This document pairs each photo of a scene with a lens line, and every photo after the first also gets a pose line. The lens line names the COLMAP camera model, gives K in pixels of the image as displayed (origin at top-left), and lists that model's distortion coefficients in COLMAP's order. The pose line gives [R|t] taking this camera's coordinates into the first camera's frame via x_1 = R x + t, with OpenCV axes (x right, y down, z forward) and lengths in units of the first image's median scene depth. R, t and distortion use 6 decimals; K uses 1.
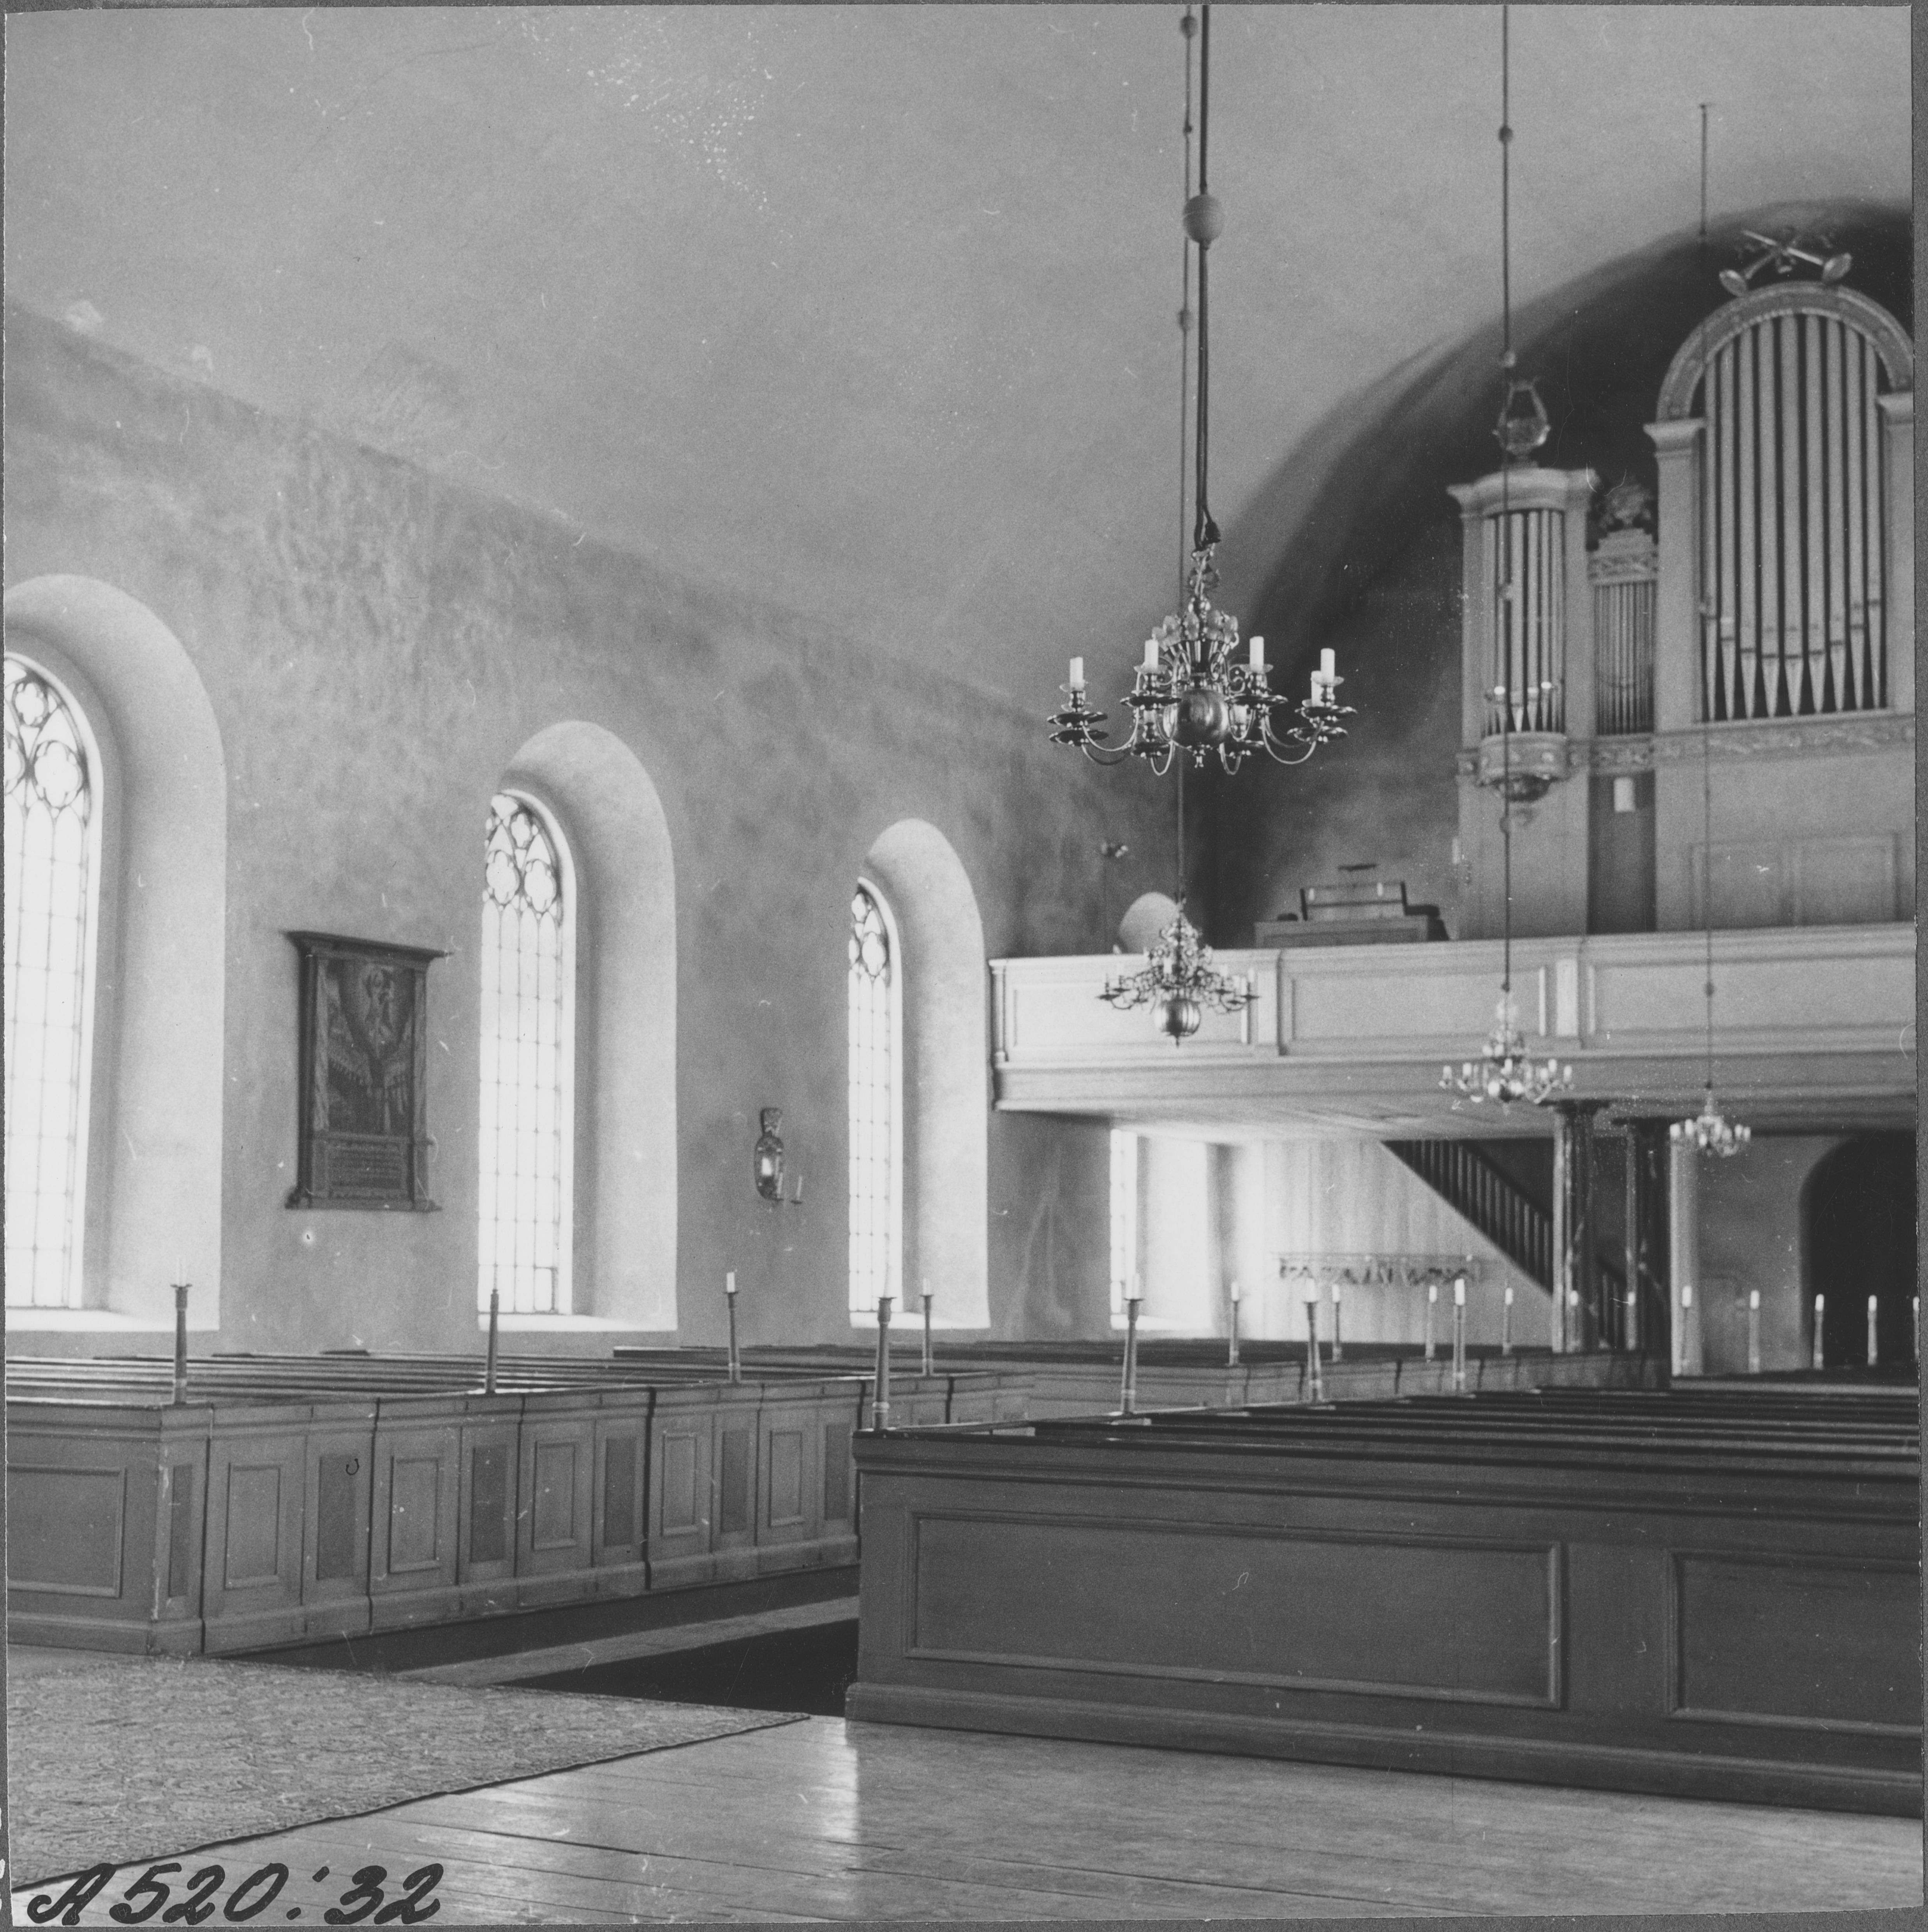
lens RADIAL K [[2586.4, 0, 964.0], [0, 2586.4, 966.0], [0, 0, 1]] dist [0.035383, -0.169035]
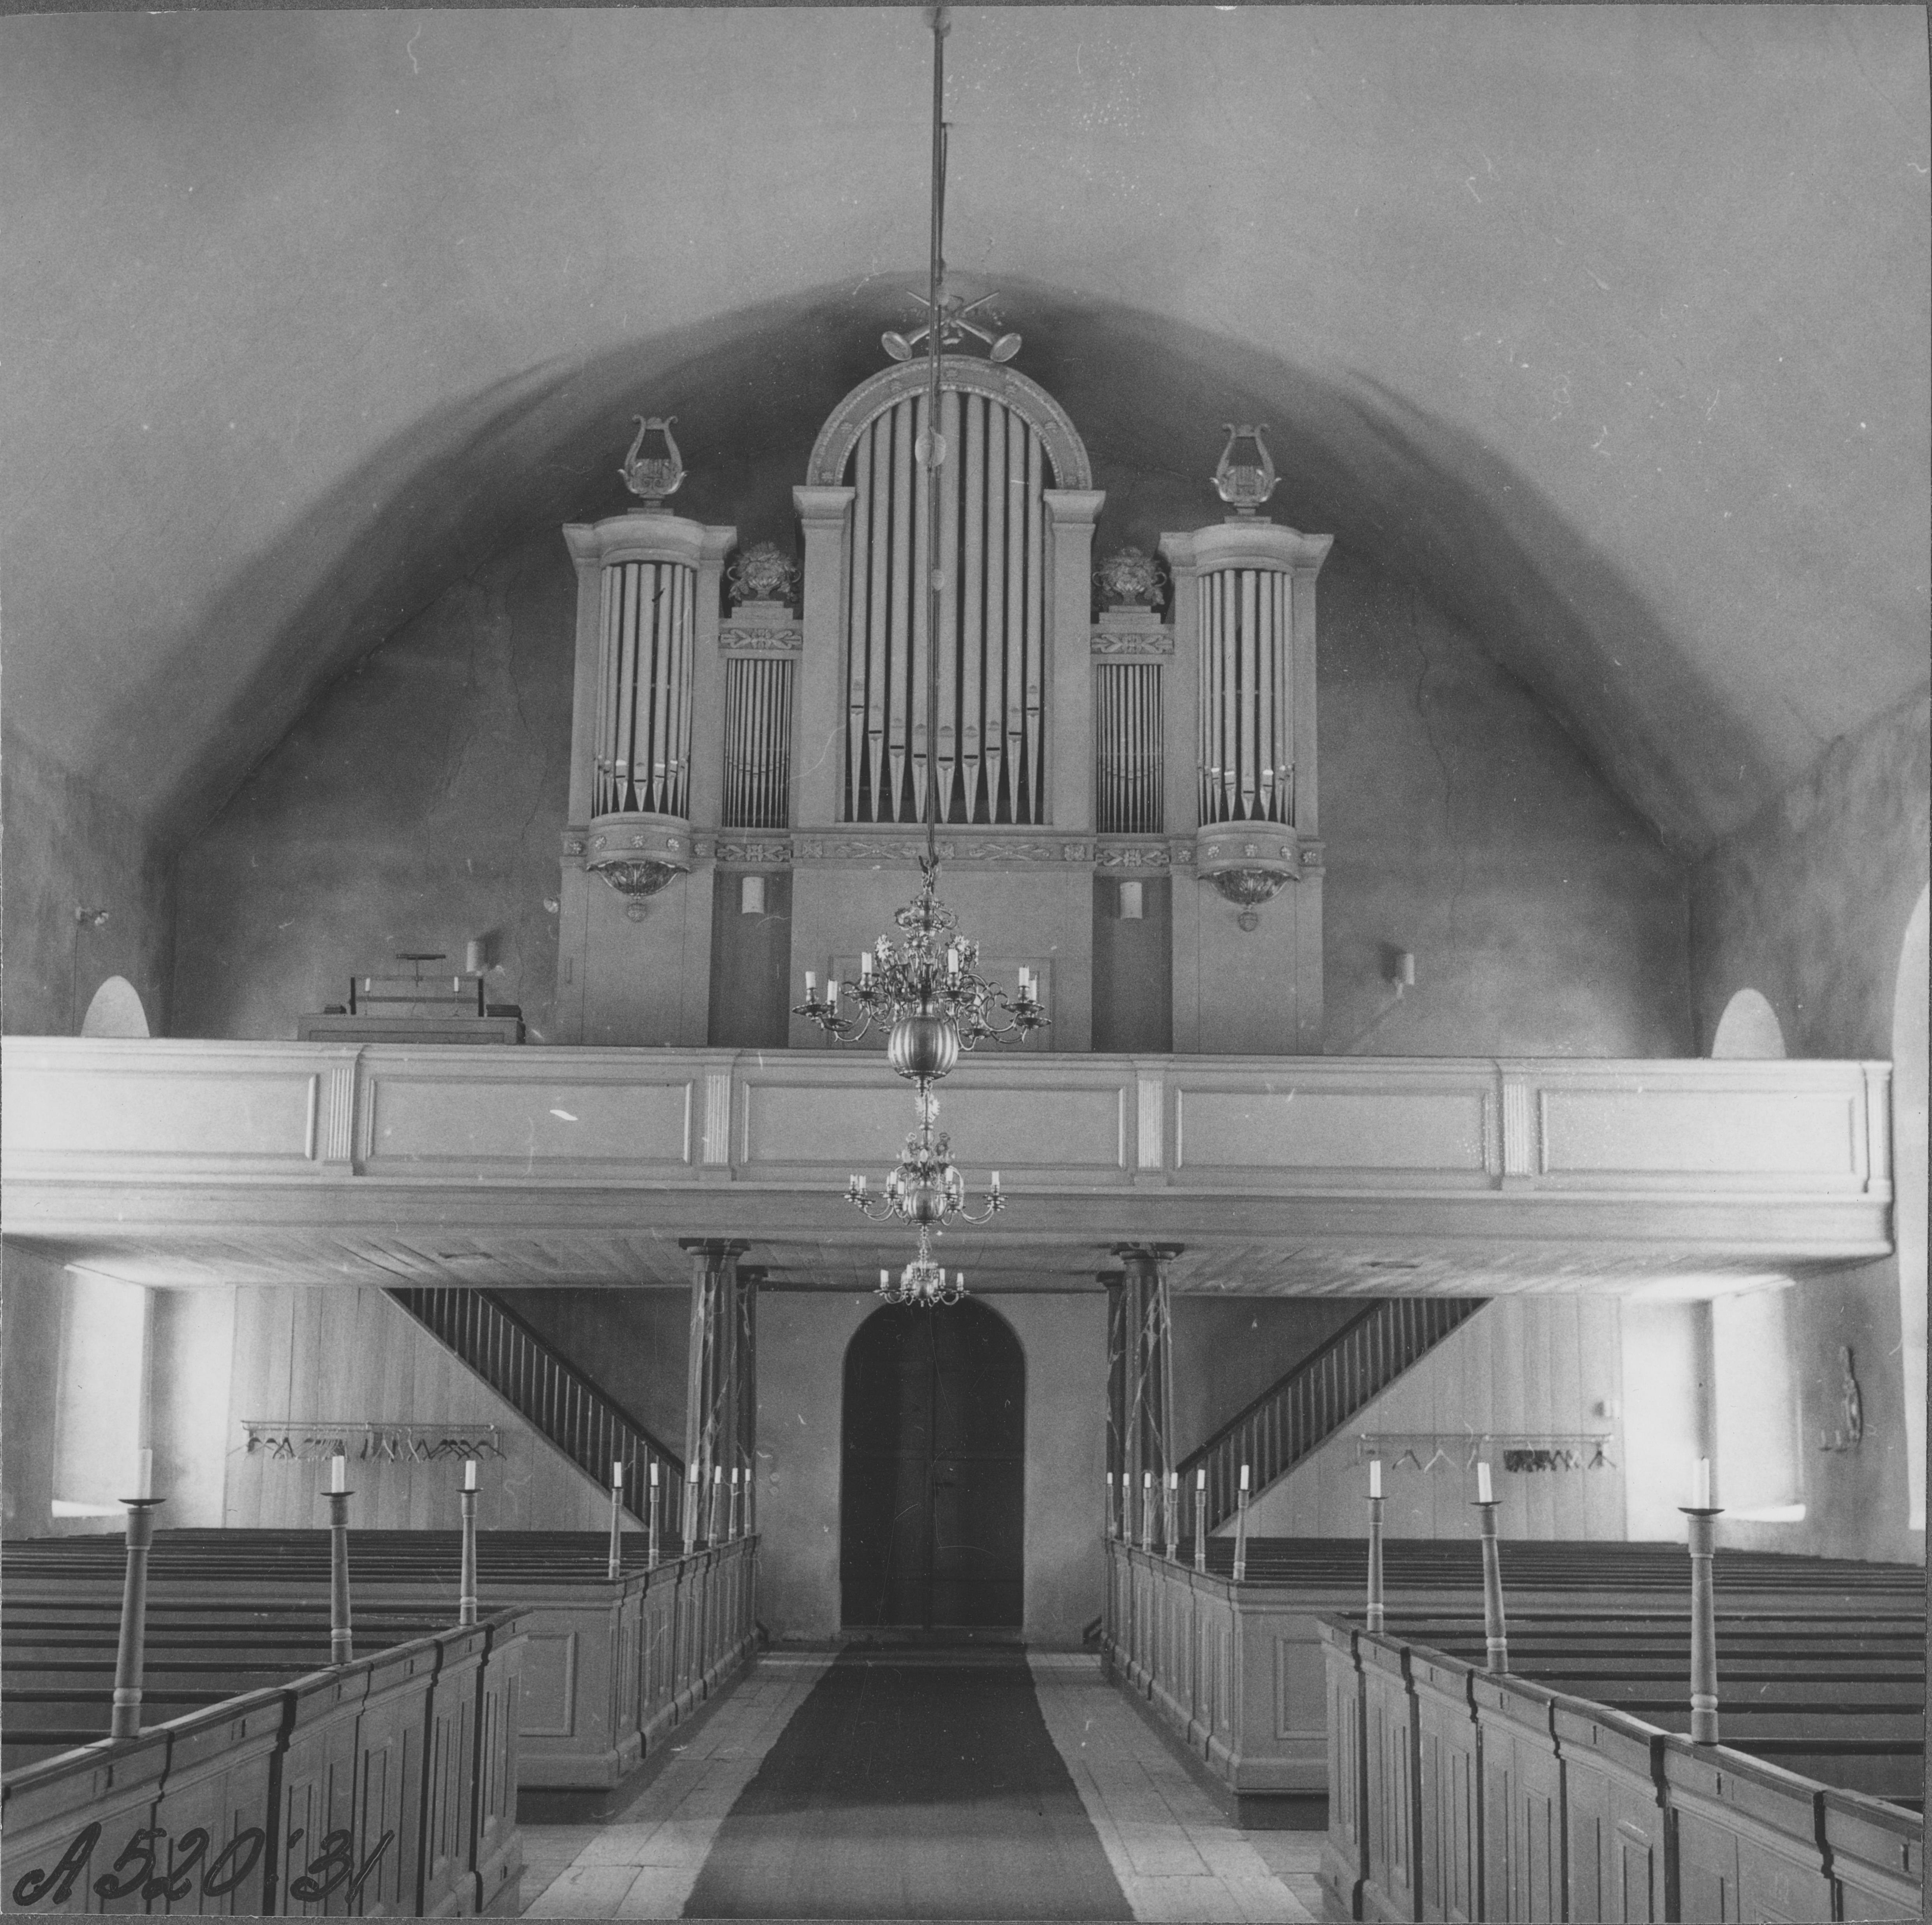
lens RADIAL K [[2586.2, 0, 861.9], [0, 2586.2, 964.6], [0, 0, 1]] dist [0.035383, -0.169035]
pose [[0.891598, 0.081129, 0.445501, -0.100525], [-0.052196, 0.995675, -0.076857, 0.022813], [-0.449809, 0.045272, 0.891976, 0.200965]]
